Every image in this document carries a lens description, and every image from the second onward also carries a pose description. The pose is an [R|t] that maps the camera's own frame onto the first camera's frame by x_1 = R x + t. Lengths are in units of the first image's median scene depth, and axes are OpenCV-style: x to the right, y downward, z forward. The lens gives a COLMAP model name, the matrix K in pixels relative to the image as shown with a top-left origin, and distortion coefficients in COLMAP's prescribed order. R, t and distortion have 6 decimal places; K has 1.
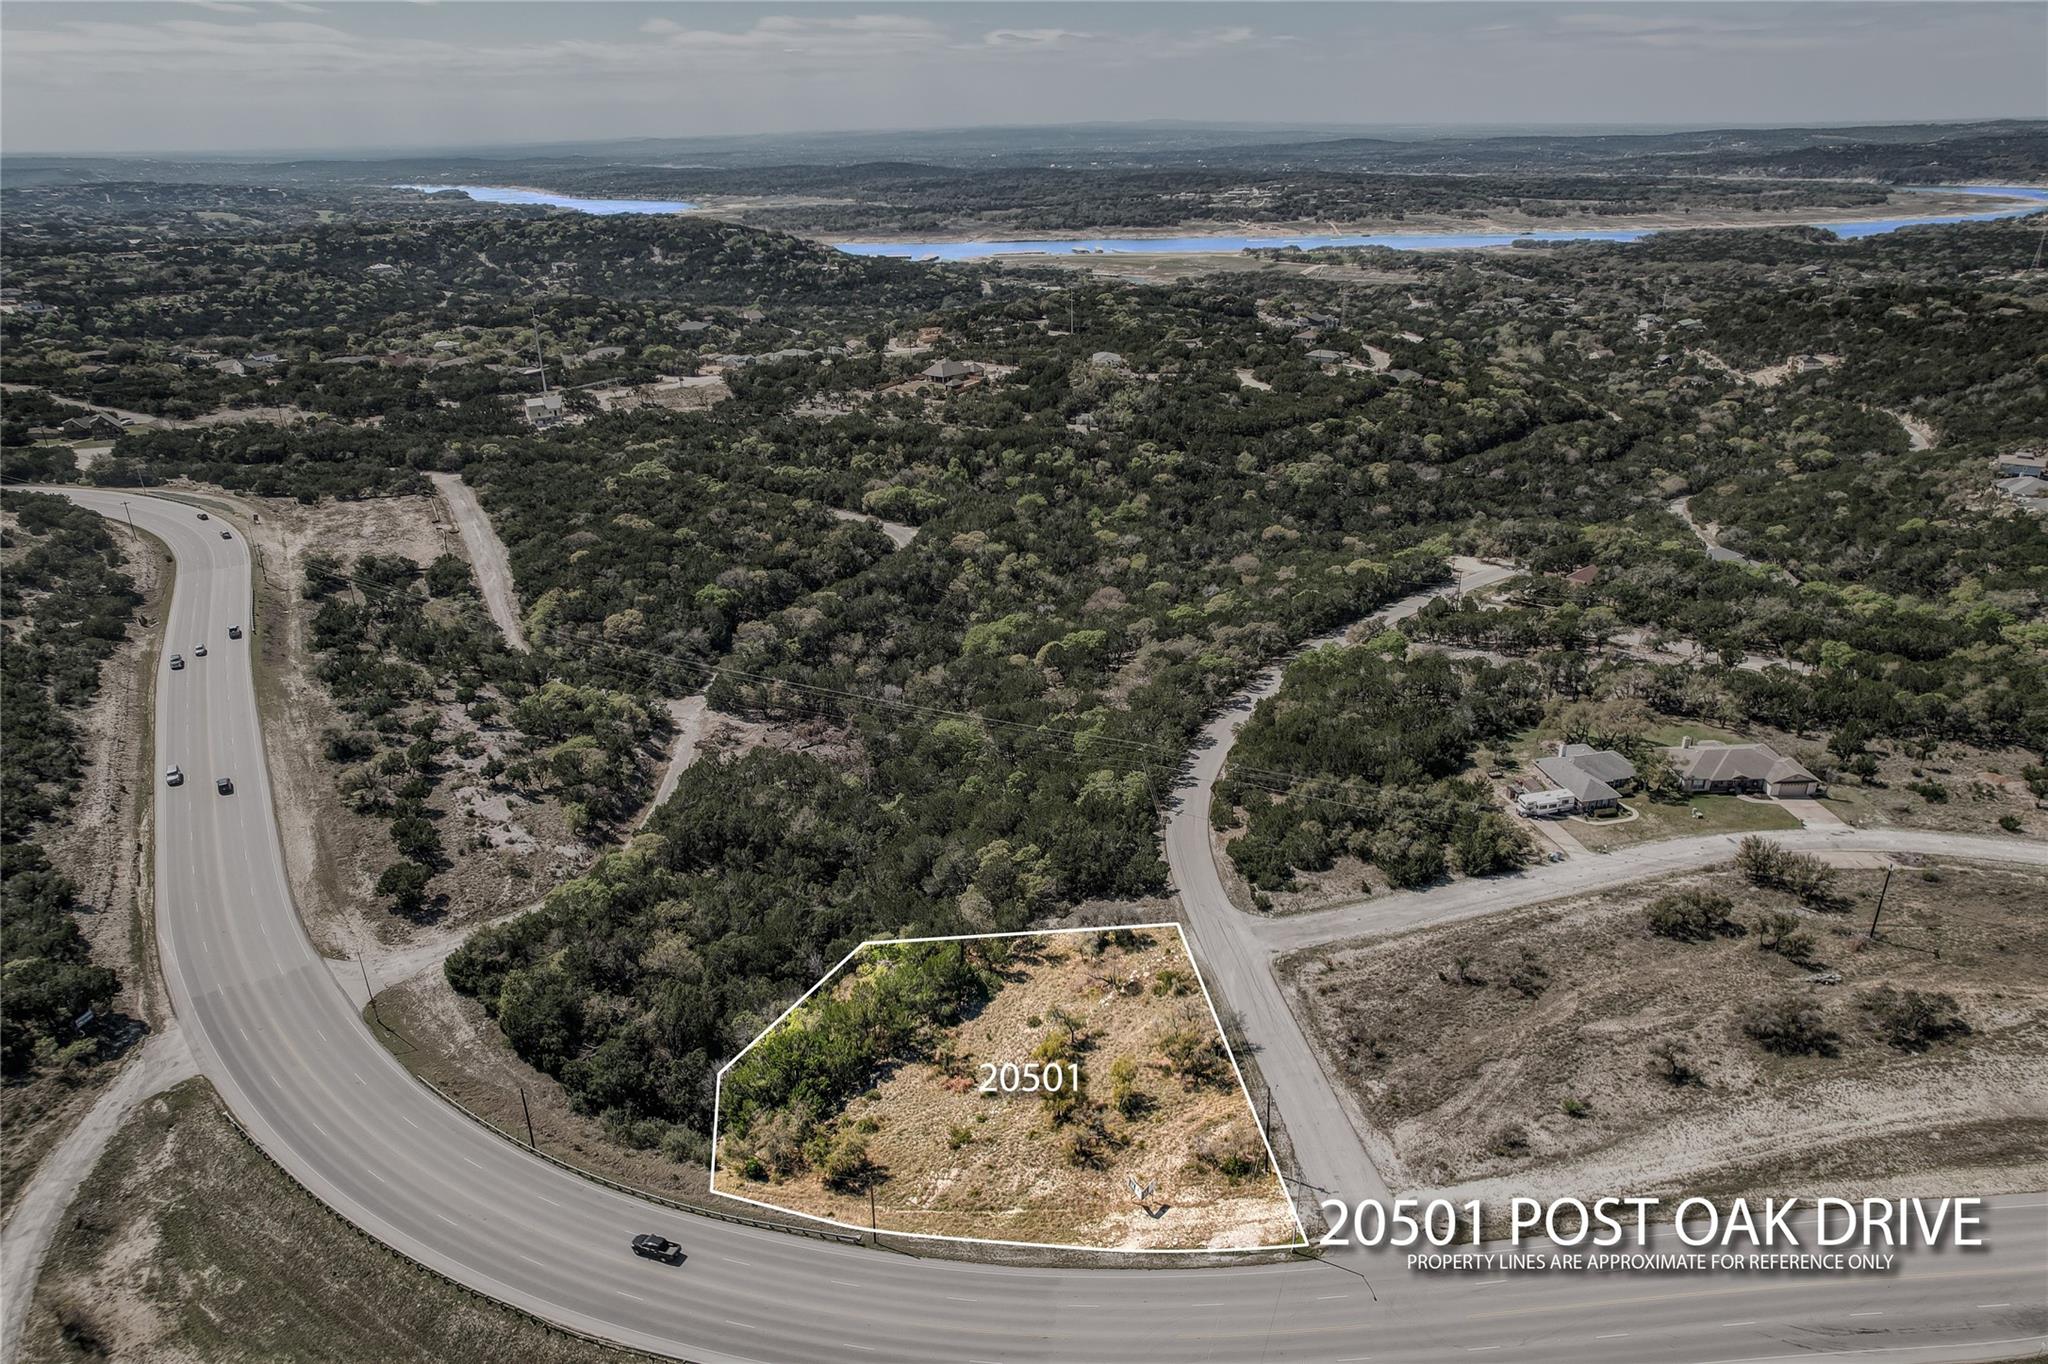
lens RADIAL K [[1316.7, 0, 1024.0], [0, 1316.7, 682.0], [0, 0, 1]] dist [-0.079943, 0.071617]
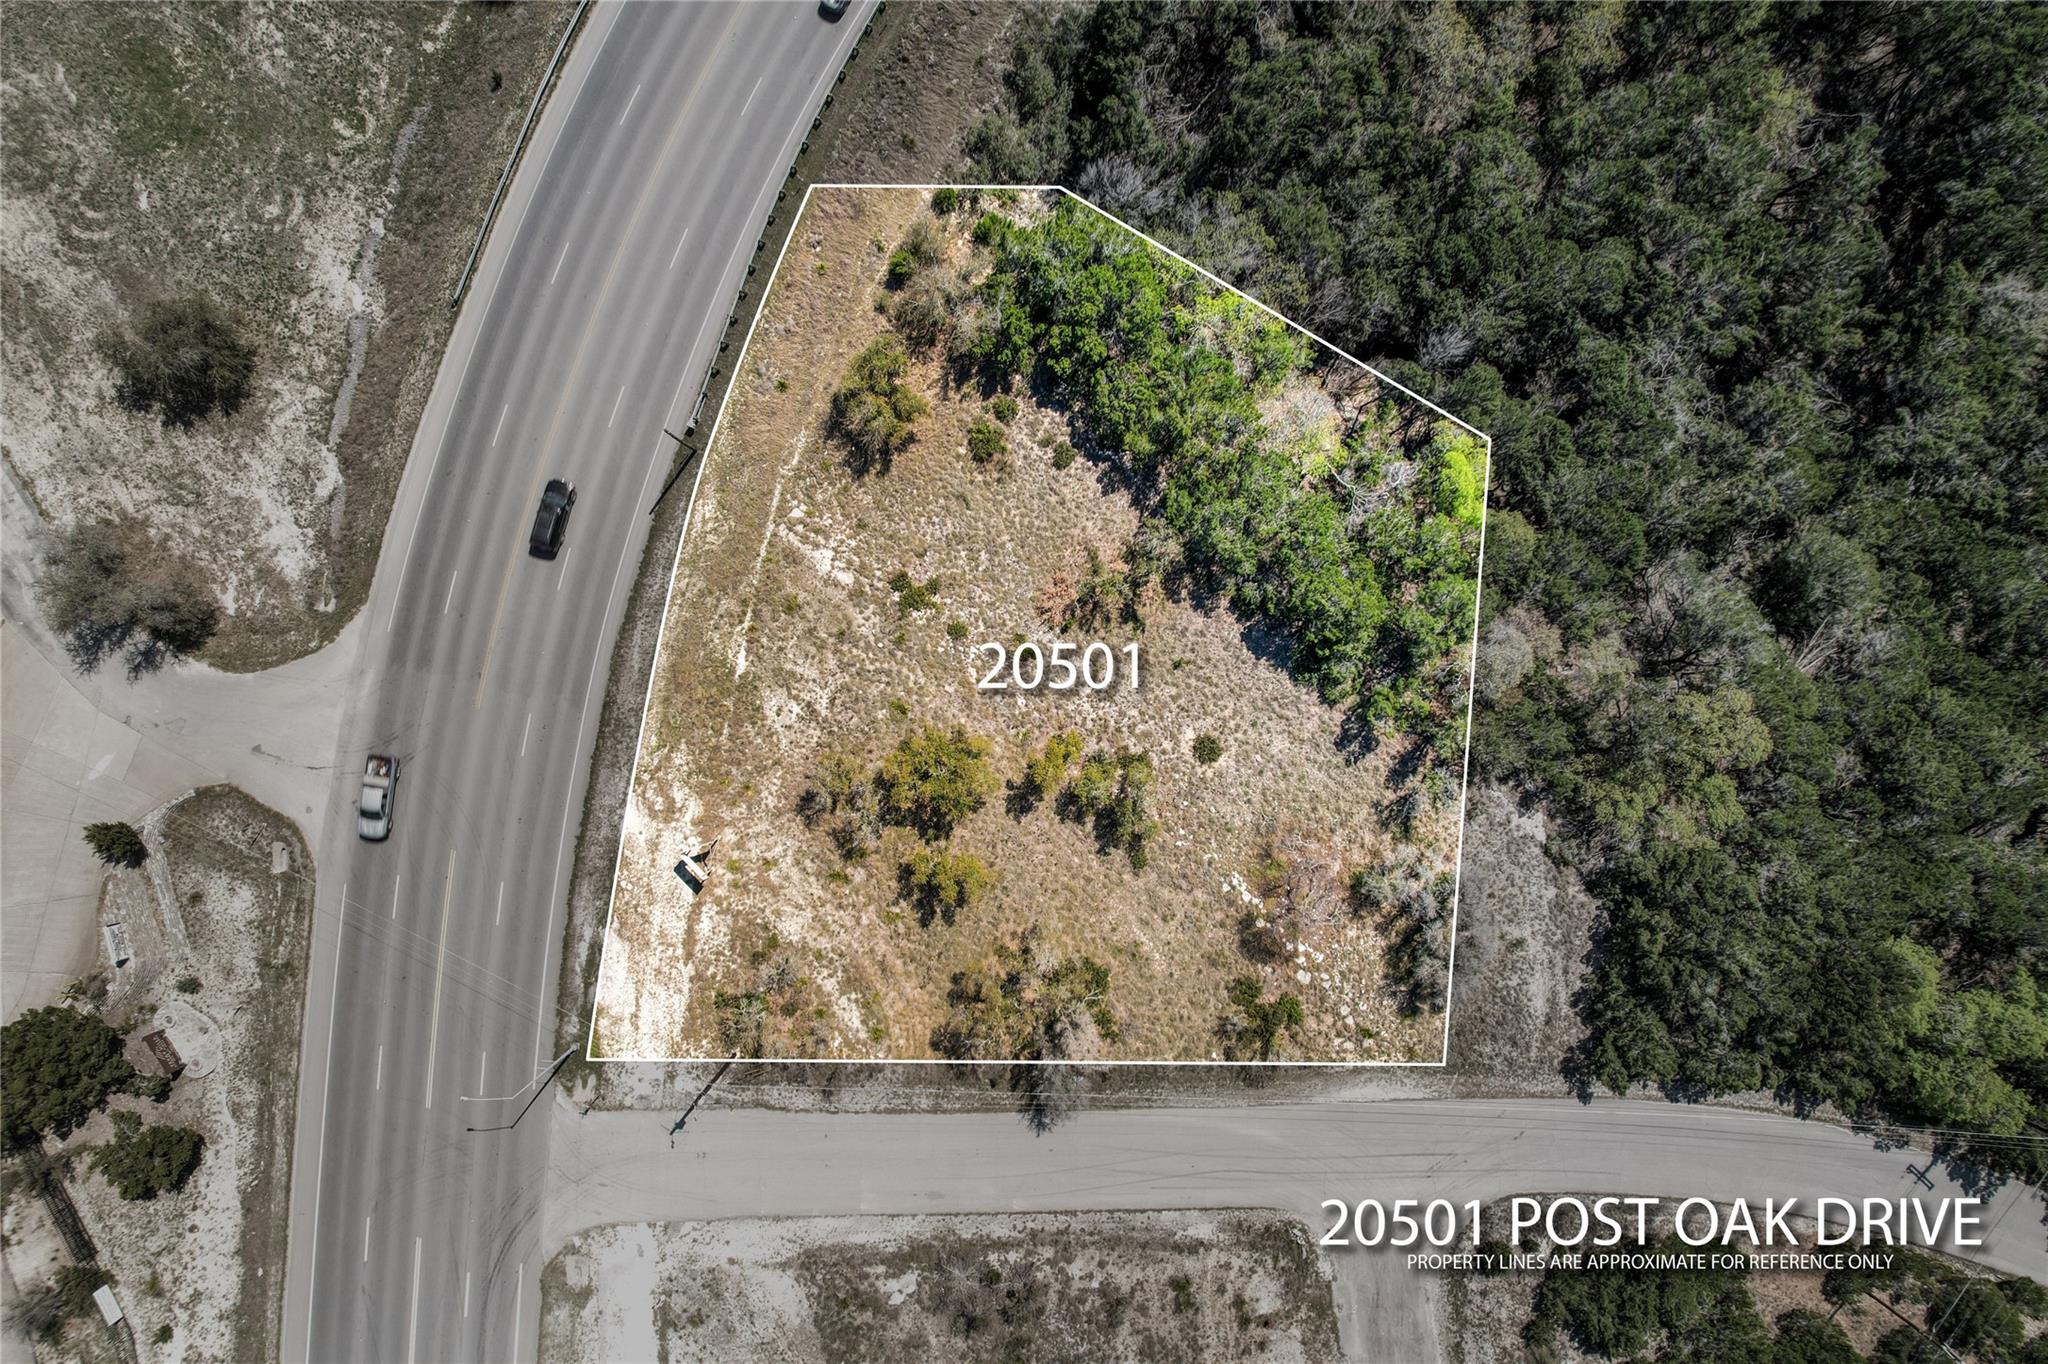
lens RADIAL K [[1306.9, 0, 1031.0], [0, 1306.9, 683.4], [0, 0, 1]] dist [-0.076305, 0.070984]
pose [[-0.117038, 0.992459, 0.036437, -0.027236], [-0.381587, -0.078812, 0.920967, -0.188595], [0.916894, 0.093885, 0.387933, 0.635301]]
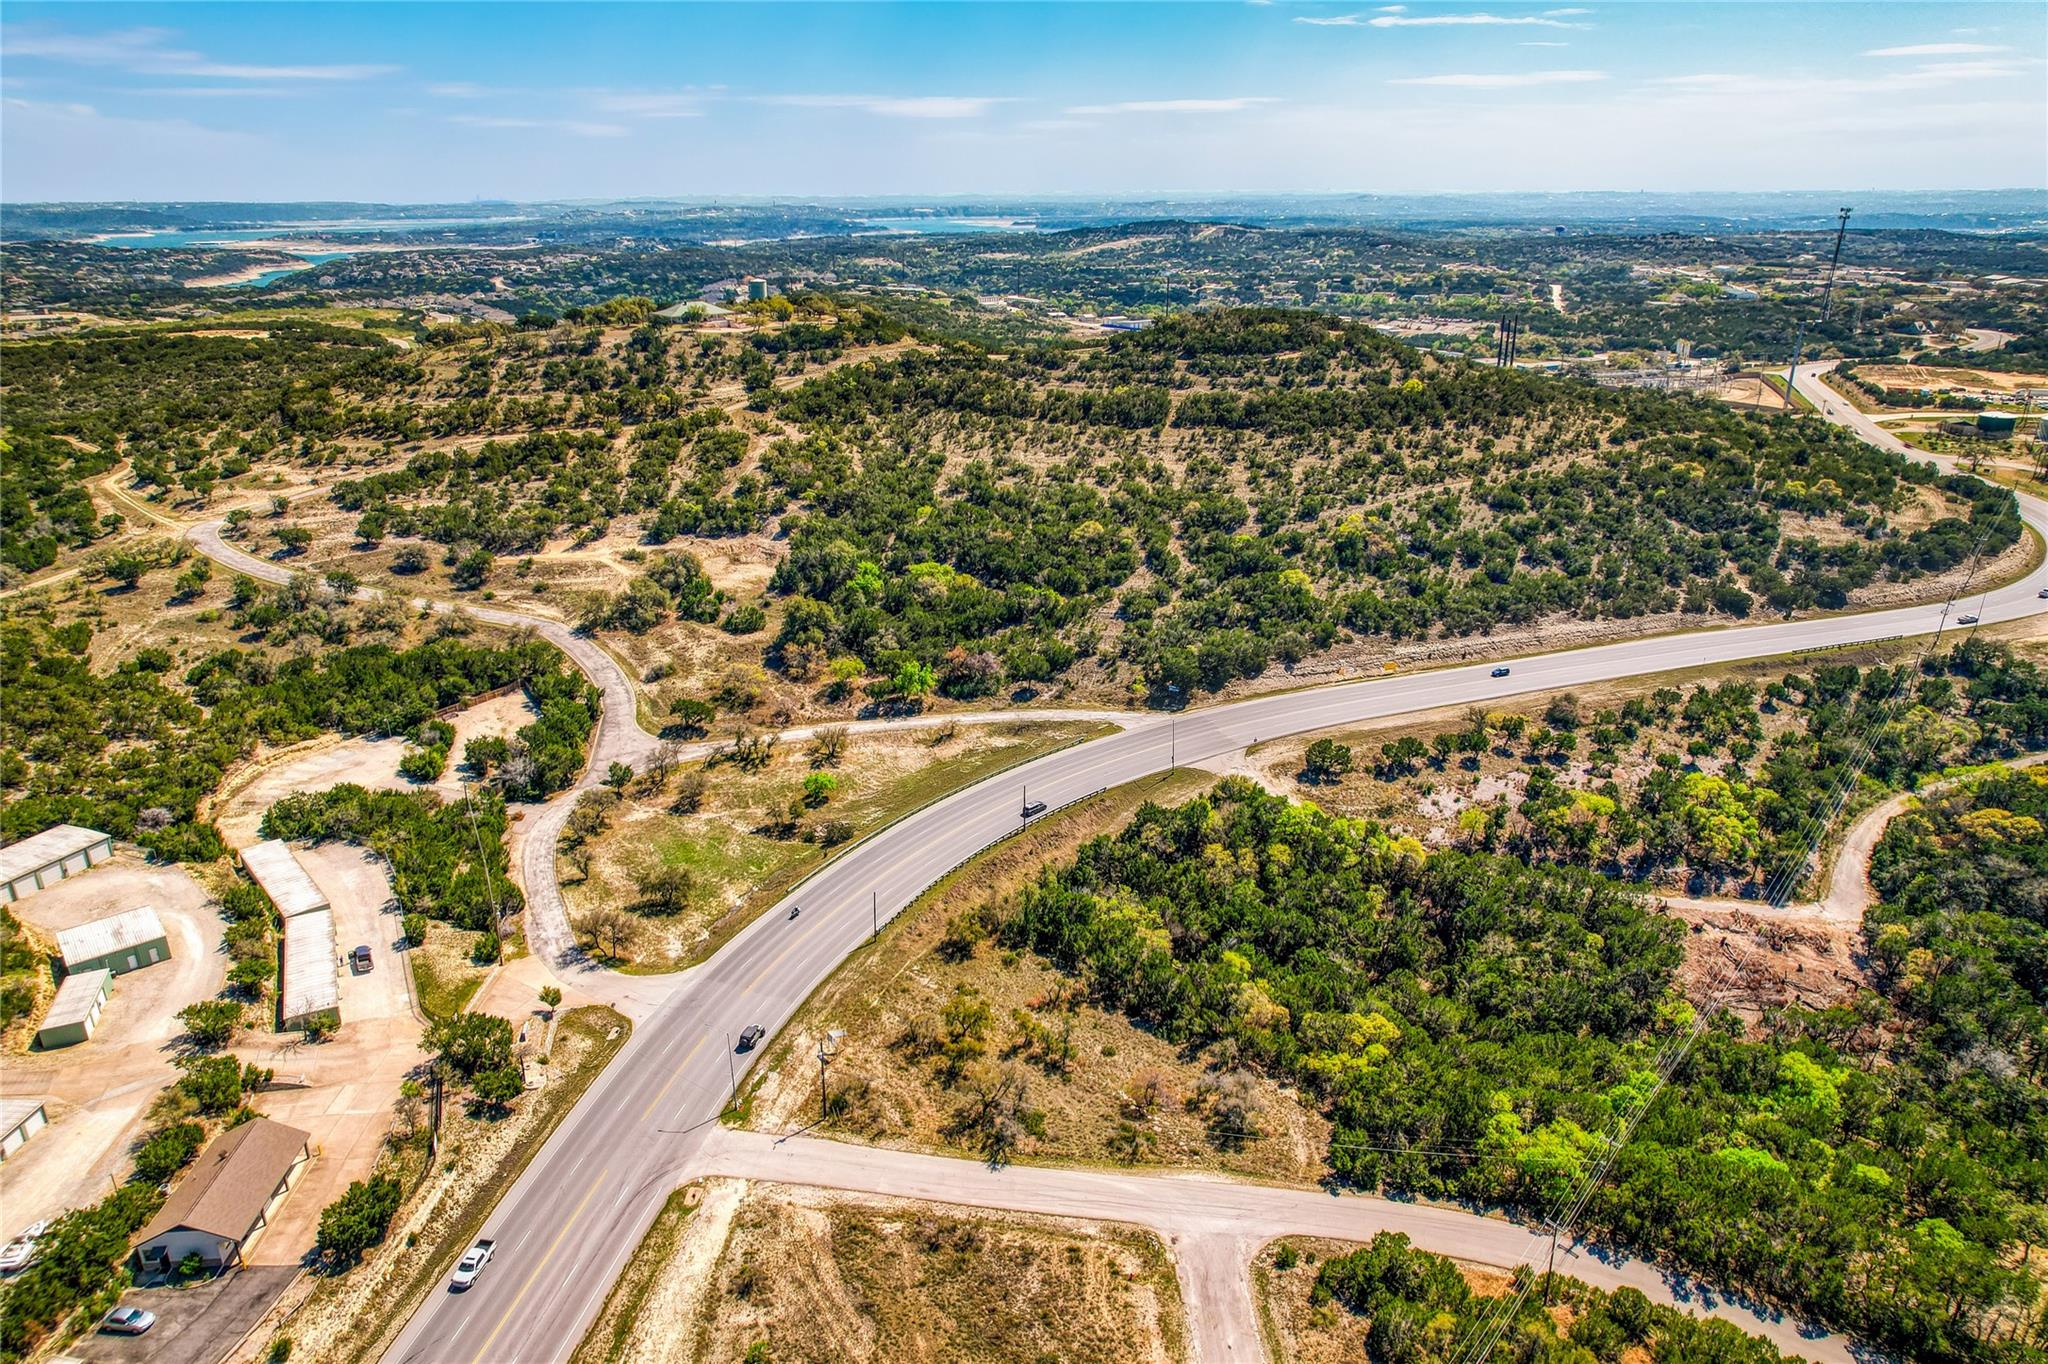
lens RADIAL K [[1316.7, 0, 1024.0], [0, 1316.7, 682.0], [0, 0, 1]] dist [-0.079943, 0.071617]
pose [[-0.221833, 0.364964, -0.904208, 0.750321], [-0.378820, 0.822213, 0.424806, -0.346947], [0.898490, 0.436769, -0.044139, 0.760393]]
